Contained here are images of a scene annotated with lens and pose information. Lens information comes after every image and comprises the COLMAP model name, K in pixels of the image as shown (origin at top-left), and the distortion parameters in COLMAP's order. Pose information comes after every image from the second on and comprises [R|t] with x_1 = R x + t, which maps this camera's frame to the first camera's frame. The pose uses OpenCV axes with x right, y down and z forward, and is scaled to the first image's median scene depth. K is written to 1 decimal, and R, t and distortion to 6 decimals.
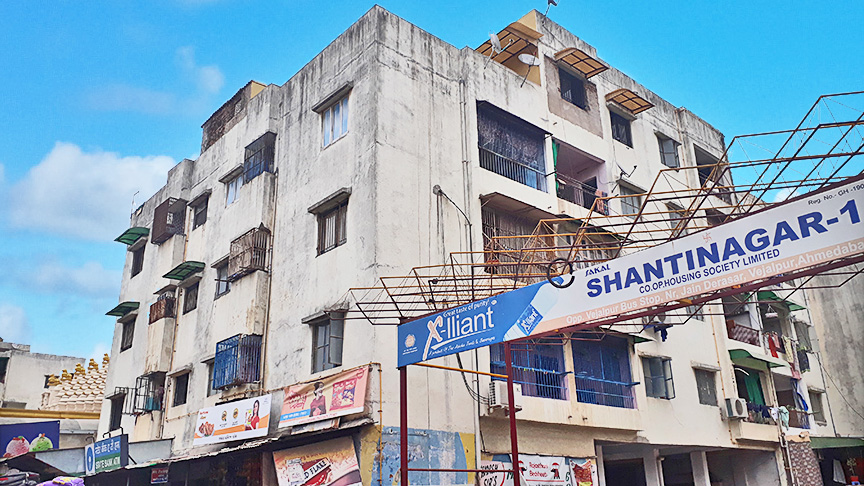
lens RADIAL K [[724.7, 0, 434.8], [0, 724.7, 238.8], [0, 0, 1]] dist [0.070417, -0.046348]
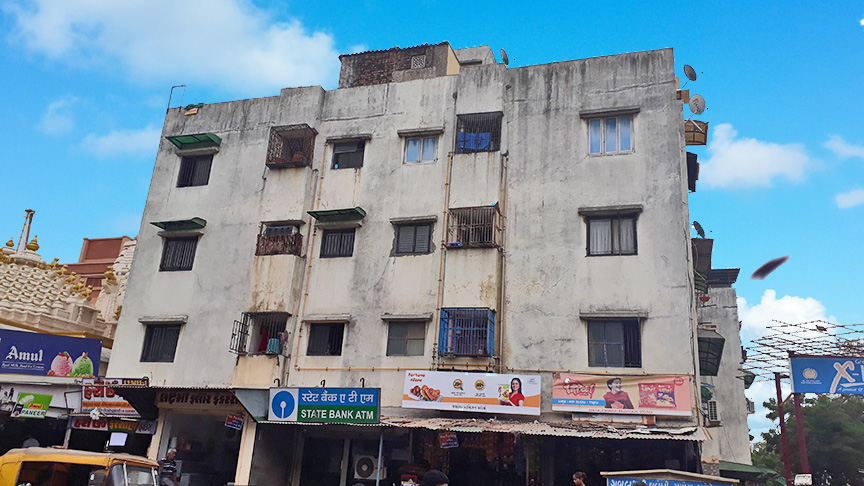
lens RADIAL K [[724.7, 0, 435.0], [0, 724.7, 242.2], [0, 0, 1]] dist [0.070417, -0.046348]
pose [[0.848048, 0.250040, 0.467220, -0.876046], [-0.267279, 0.963143, -0.030303, 0.098501], [-0.457576, -0.099180, 0.883622, 0.164924]]
